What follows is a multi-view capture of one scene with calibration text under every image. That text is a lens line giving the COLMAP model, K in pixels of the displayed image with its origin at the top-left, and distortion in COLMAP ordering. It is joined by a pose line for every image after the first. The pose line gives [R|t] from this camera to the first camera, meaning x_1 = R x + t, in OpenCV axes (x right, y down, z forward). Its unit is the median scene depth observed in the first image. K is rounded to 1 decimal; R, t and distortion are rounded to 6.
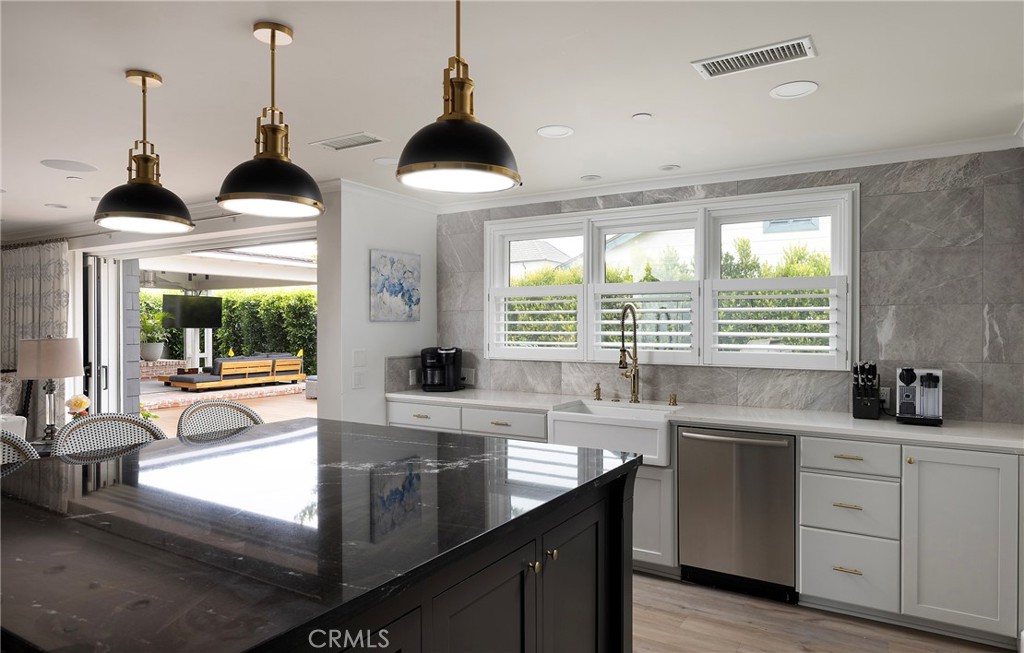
lens RADIAL K [[645.3, 0, 558.5], [0, 645.3, 325.5], [0, 0, 1]] dist [0.002158, 0.004227]
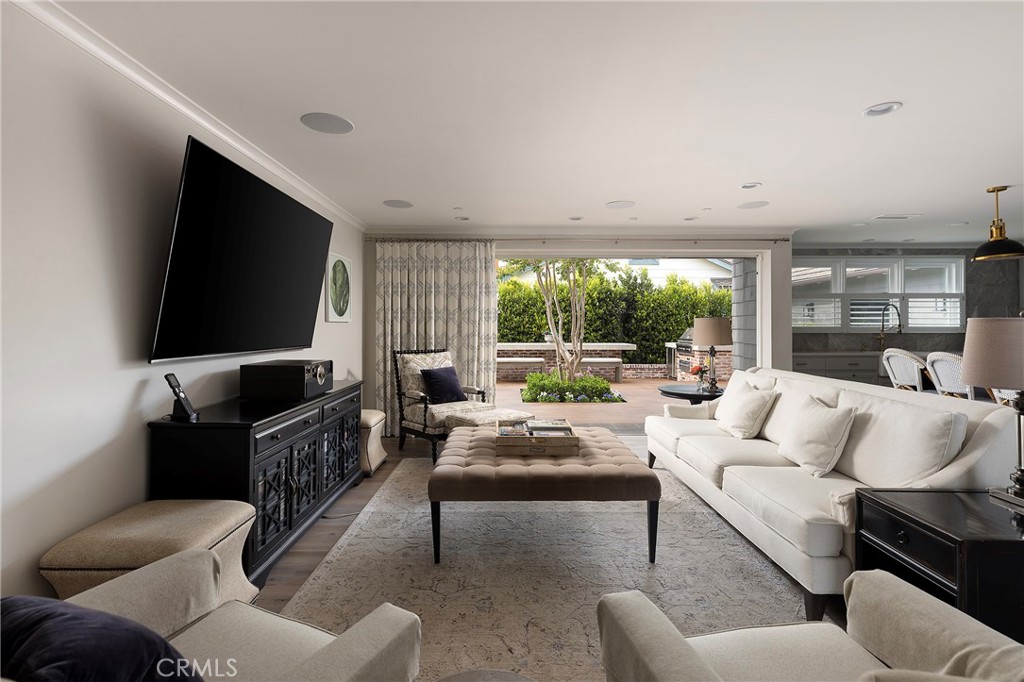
lens RADIAL K [[495.6, 0, 510.1], [0, 495.6, 325.4], [0, 0, 1]] dist [0.004370, 0.000808]
pose [[0.869954, 0.002669, 0.493125, -1.238651], [-0.000339, 0.999988, -0.004815, 0.031864], [-0.493132, 0.004022, 0.869945, 0.153945]]
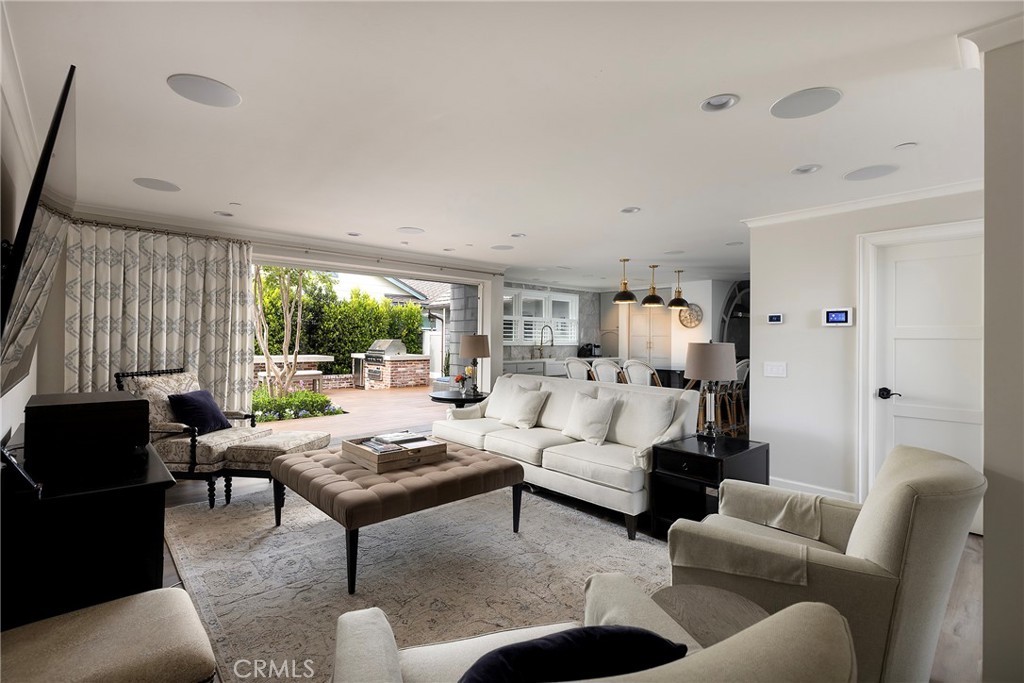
lens RADIAL K [[478.6, 0, 519.8], [0, 478.6, 335.2], [0, 0, 1]] dist [-0.003711, -0.000339]
pose [[0.300580, 0.009085, 0.953713, -1.447756], [-0.008142, 0.999943, -0.006959, 0.021196], [-0.953722, -0.005673, 0.300637, 0.332088]]
